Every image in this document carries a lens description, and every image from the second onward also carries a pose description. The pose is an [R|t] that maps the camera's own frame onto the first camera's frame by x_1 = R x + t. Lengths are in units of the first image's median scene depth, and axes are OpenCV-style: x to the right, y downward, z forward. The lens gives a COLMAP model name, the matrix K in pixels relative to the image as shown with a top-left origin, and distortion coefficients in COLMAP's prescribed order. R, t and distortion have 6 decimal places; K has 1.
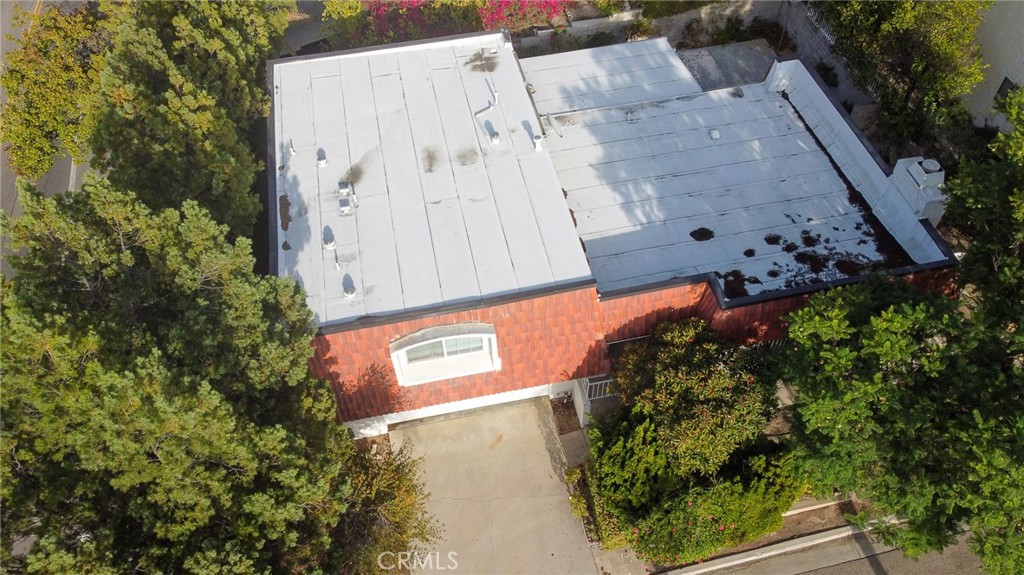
lens RADIAL K [[753.8, 0, 508.0], [0, 753.8, 272.9], [0, 0, 1]] dist [-0.000743, 0.090386]
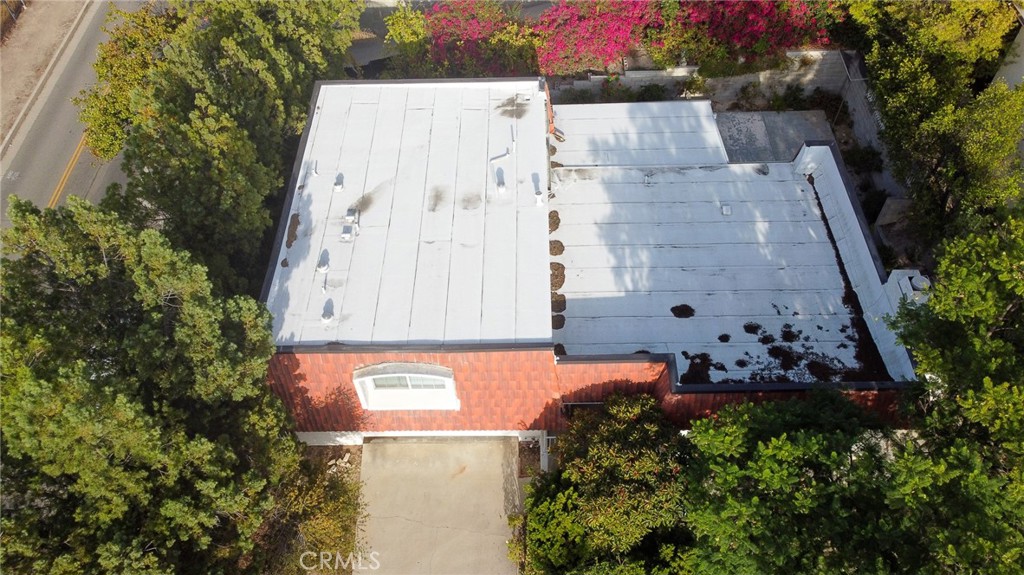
lens RADIAL K [[743.8, 0, 512.0], [0, 743.8, 287.5], [0, 0, 1]] dist [0.046210, -0.000350]
pose [[0.980140, 0.157491, -0.120507, 0.150218], [-0.154872, 0.987452, 0.030858, -0.078884], [0.123854, -0.011582, 0.992233, -0.023665]]
